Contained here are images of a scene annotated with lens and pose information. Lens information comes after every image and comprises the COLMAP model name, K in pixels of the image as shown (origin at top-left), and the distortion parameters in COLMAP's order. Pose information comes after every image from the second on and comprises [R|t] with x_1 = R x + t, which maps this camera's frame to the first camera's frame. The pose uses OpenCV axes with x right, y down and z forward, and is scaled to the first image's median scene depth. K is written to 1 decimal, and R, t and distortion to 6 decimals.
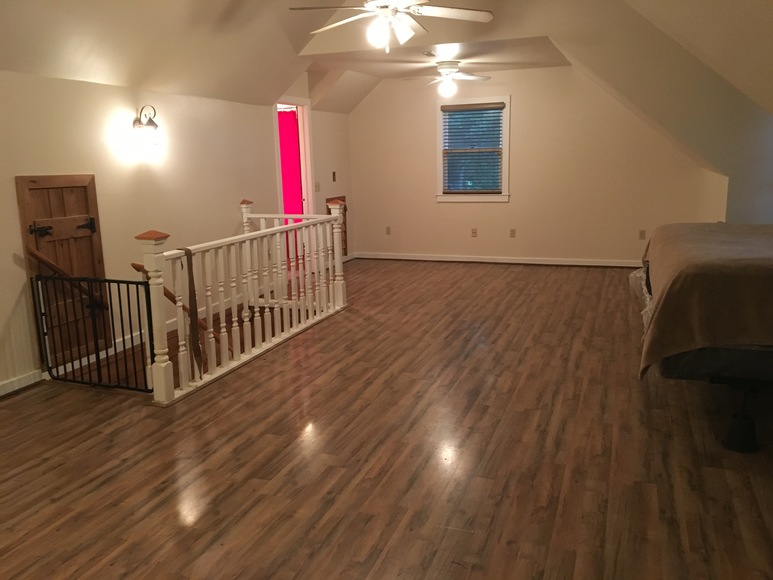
lens RADIAL K [[659.0, 0, 388.4], [0, 659.0, 290.1], [0, 0, 1]] dist [0.053088, -0.045144]
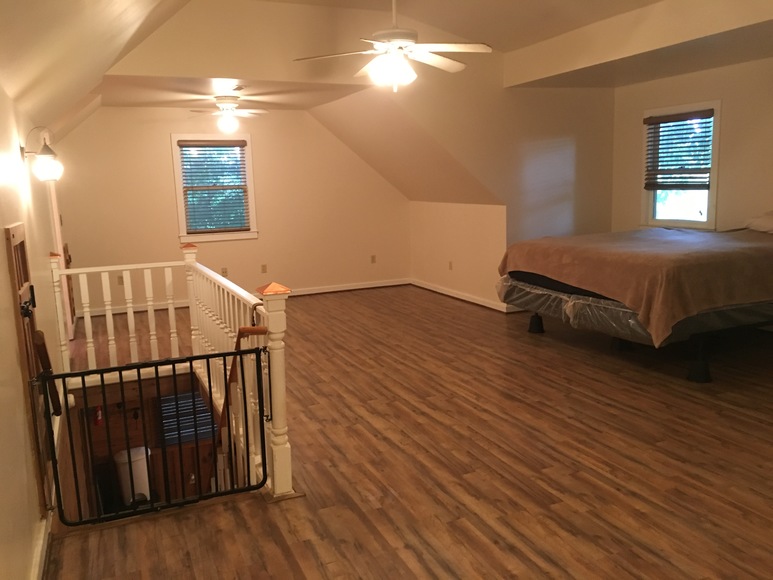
lens RADIAL K [[659.0, 0, 384.5], [0, 659.0, 288.4], [0, 0, 1]] dist [0.053088, -0.045144]
pose [[0.722476, -0.113064, 0.682089, -0.742413], [0.153967, 0.988076, 0.000701, -0.057399], [-0.674035, 0.104512, 0.731269, 0.287364]]
